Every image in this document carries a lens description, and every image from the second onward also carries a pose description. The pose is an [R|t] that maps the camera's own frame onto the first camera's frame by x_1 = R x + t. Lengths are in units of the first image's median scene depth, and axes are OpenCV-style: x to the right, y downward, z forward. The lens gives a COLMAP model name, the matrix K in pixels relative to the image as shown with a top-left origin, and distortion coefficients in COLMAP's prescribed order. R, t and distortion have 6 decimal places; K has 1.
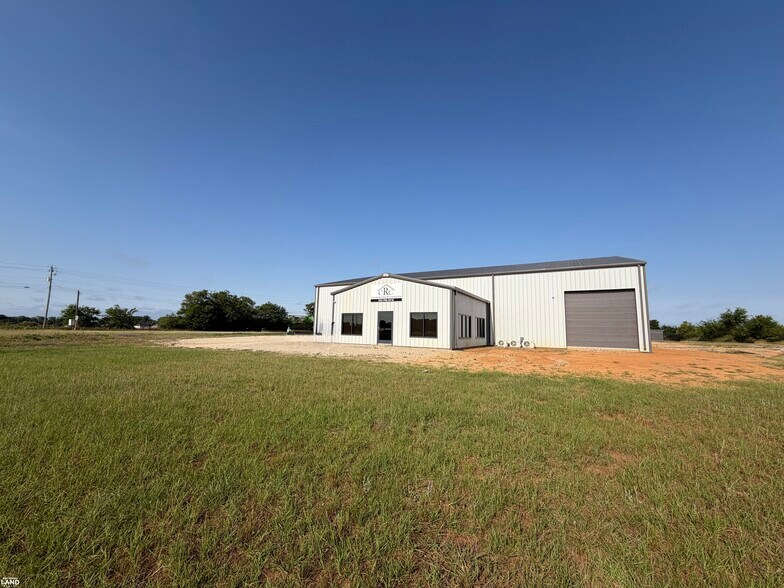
lens RADIAL K [[310.8, 0, 392.0], [0, 310.8, 294.0], [0, 0, 1]] dist [-0.001447, -0.000526]
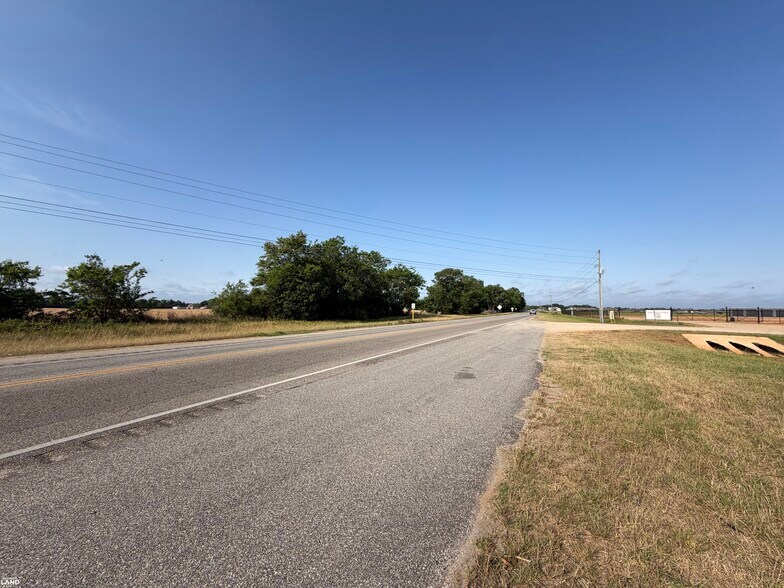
lens RADIAL K [[310.8, 0, 392.0], [0, 310.8, 294.0], [0, 0, 1]] dist [-0.001447, -0.000526]
pose [[0.979024, -0.014717, -0.203213, -1.383580], [0.028813, 0.997365, 0.066583, 0.192255], [0.201698, -0.071042, 0.976868, 2.079314]]
